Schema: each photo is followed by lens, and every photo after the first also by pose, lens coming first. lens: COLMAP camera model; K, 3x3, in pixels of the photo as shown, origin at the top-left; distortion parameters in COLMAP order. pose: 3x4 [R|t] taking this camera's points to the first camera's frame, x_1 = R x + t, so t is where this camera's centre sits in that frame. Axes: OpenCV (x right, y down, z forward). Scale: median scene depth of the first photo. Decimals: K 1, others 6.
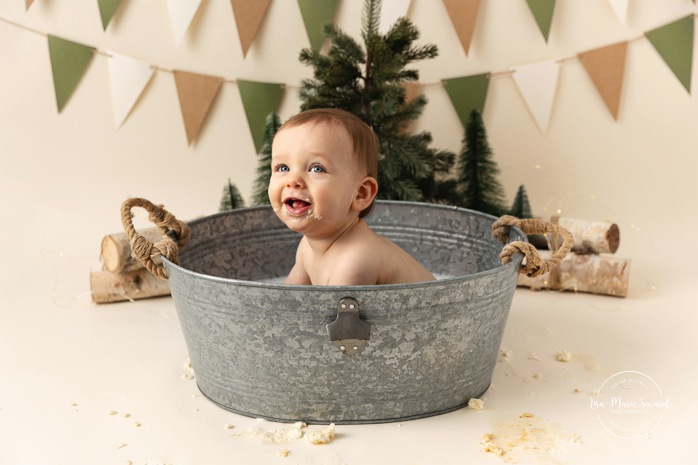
lens RADIAL K [[929.7, 0, 333.2], [0, 929.7, 262.6], [0, 0, 1]] dist [0.001863, 0.028046]
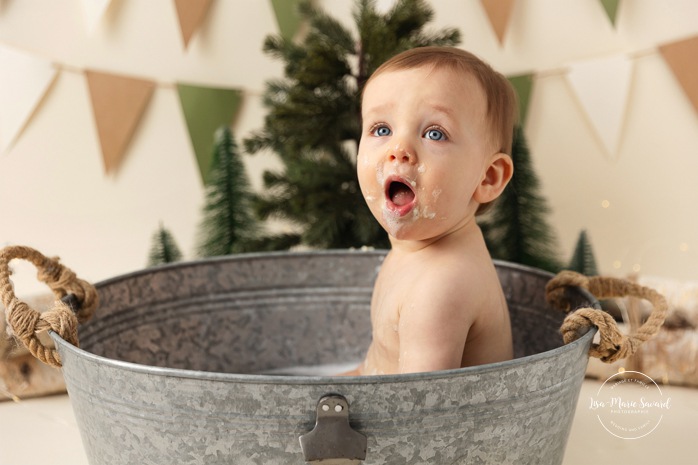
lens RADIAL K [[1167.1, 0, 332.5], [0, 1167.1, 267.5], [0, 0, 1]] dist [-0.024201, -0.003167]
pose [[0.999927, -0.002224, 0.011900, 0.005528], [0.003041, 0.997605, -0.069099, 0.004416], [-0.011718, 0.069130, 0.997539, 0.149663]]
